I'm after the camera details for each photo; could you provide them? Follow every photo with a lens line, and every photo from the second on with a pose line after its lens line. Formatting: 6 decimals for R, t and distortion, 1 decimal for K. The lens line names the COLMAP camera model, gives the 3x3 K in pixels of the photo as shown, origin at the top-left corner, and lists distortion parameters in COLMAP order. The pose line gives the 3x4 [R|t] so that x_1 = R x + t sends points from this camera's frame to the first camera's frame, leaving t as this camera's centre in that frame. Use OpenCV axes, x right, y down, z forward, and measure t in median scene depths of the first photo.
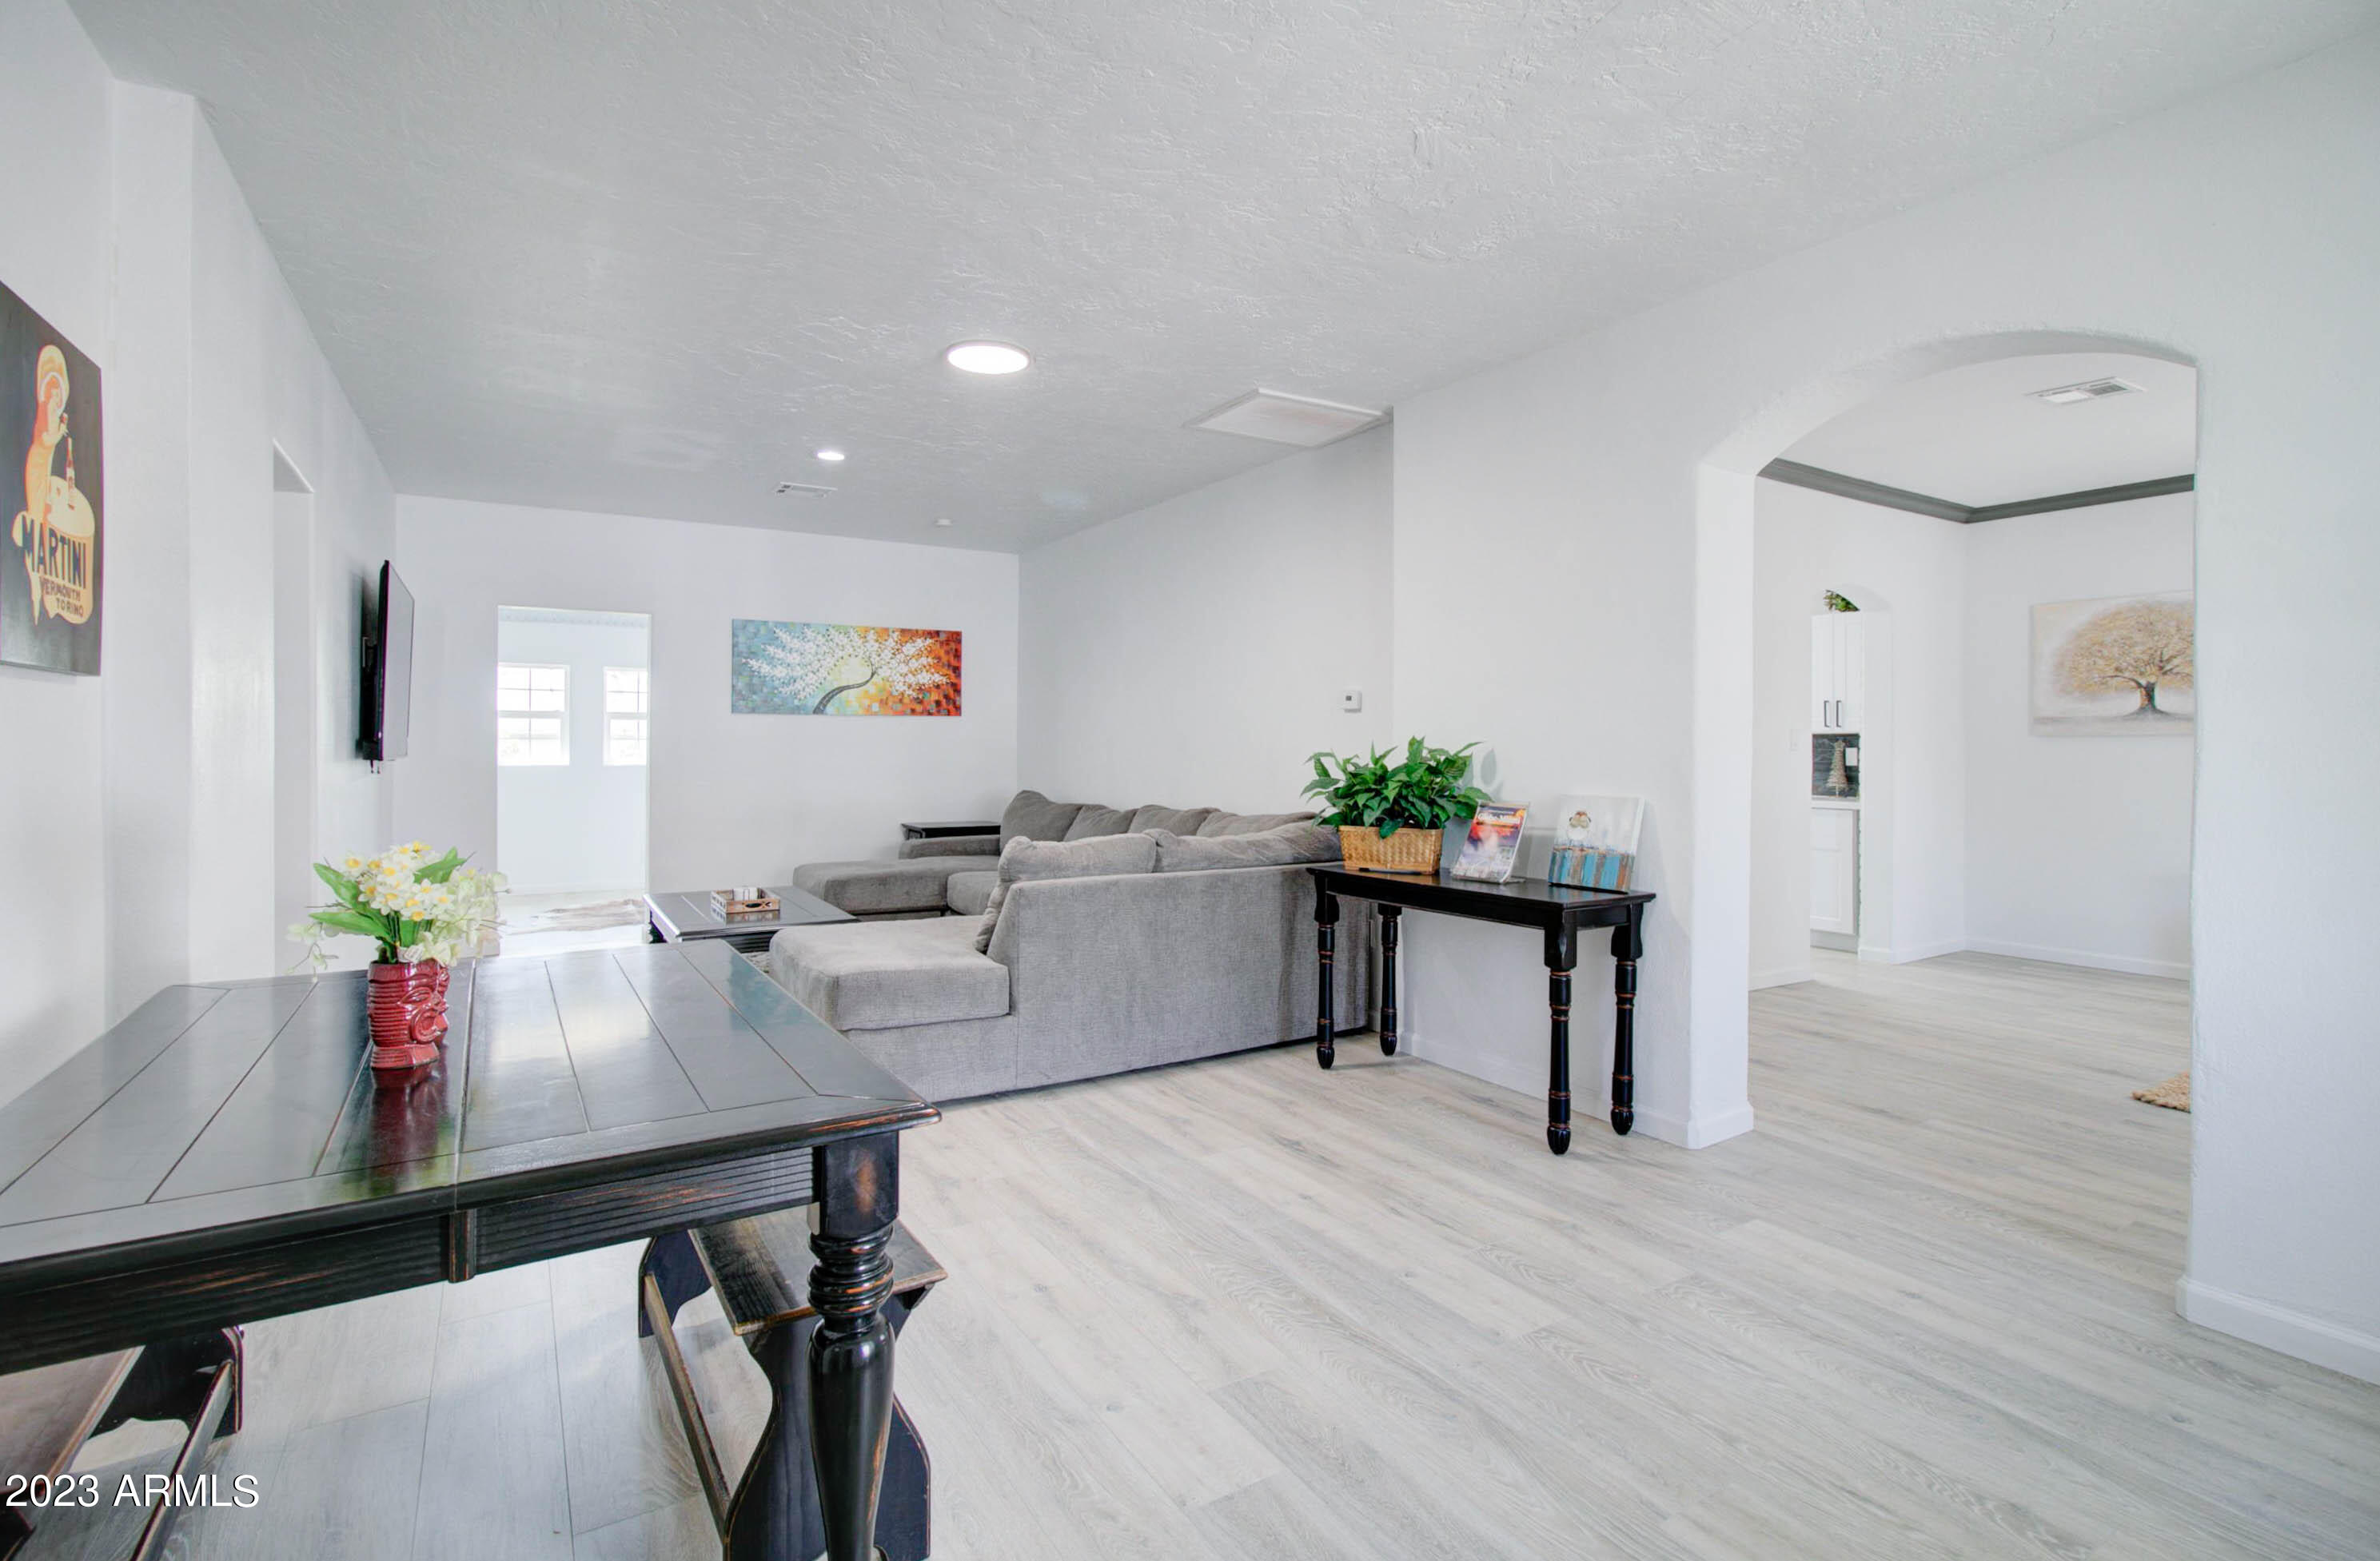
lens RADIAL K [[1085.7, 0, 1194.2], [0, 1085.7, 757.4], [0, 0, 1]] dist [-0.019456, 0.001207]
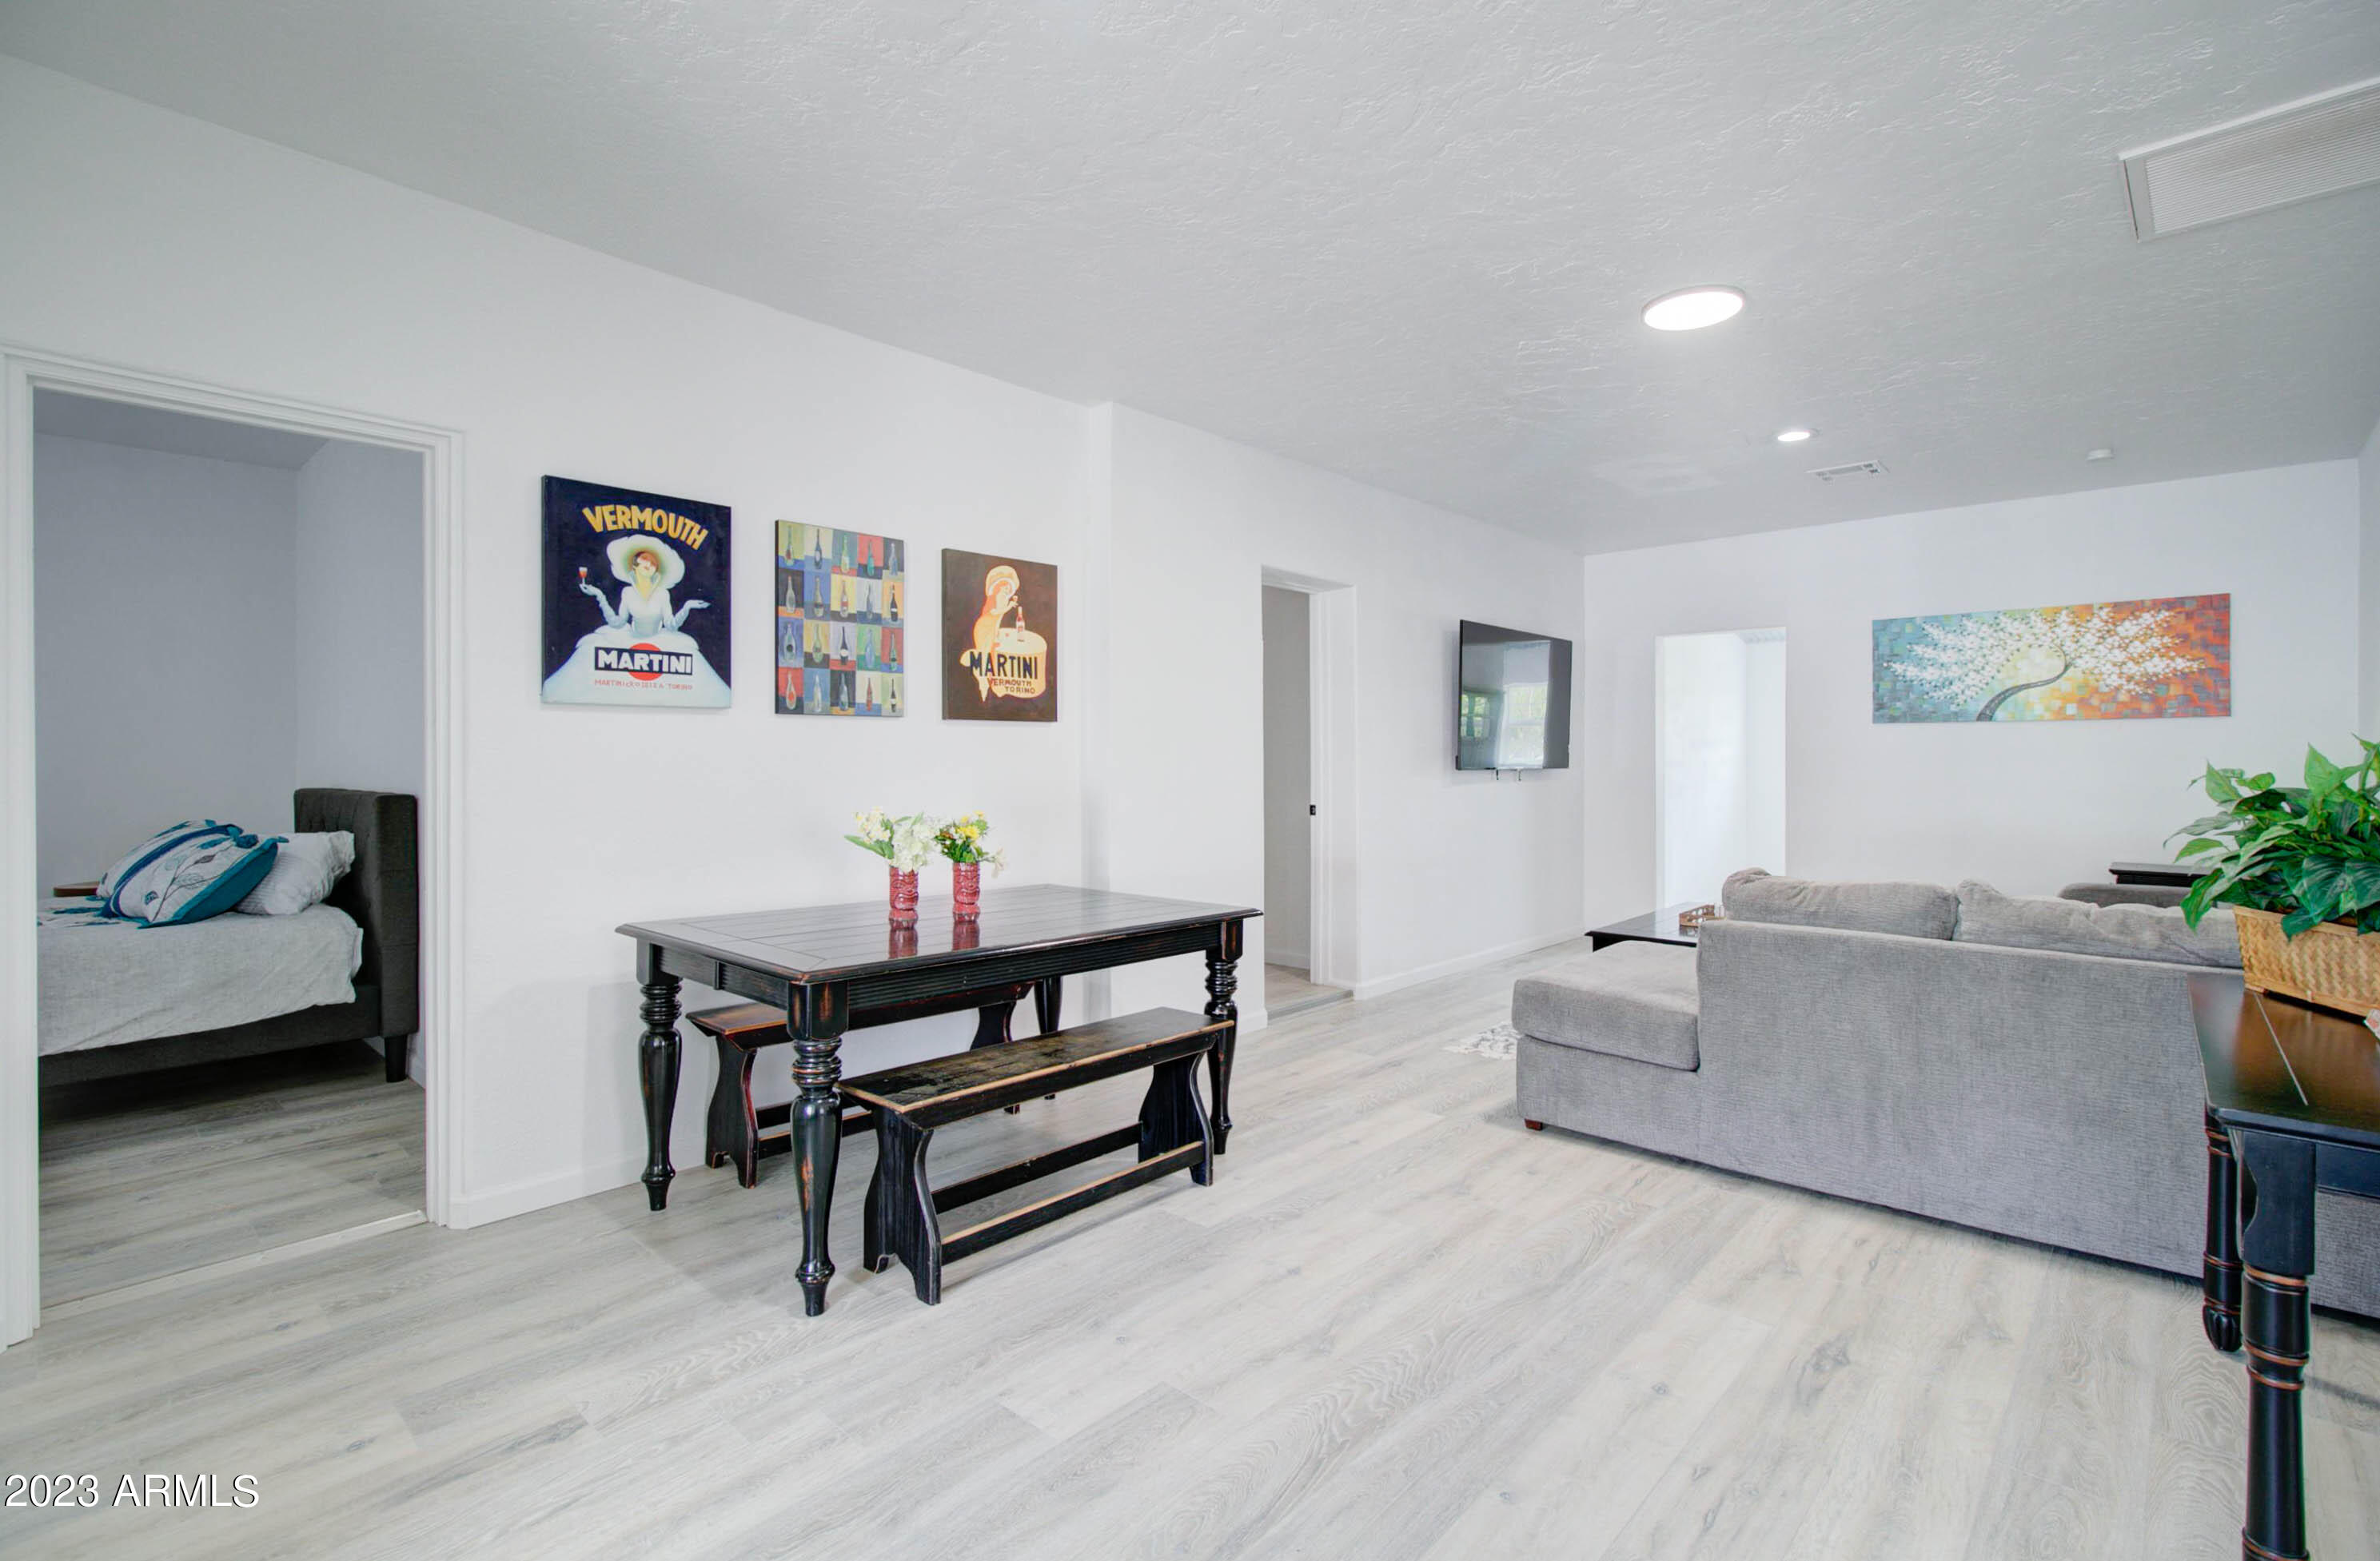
lens RADIAL K [[1085.7, 0, 1229.4], [0, 1085.7, 768.8], [0, 0, 1]] dist [-0.019456, 0.001207]
pose [[0.280732, 0.006252, -0.959766, 0.494966], [-0.010283, 0.999941, 0.003507, -0.000108], [0.959731, 0.008885, 0.280779, 0.373628]]
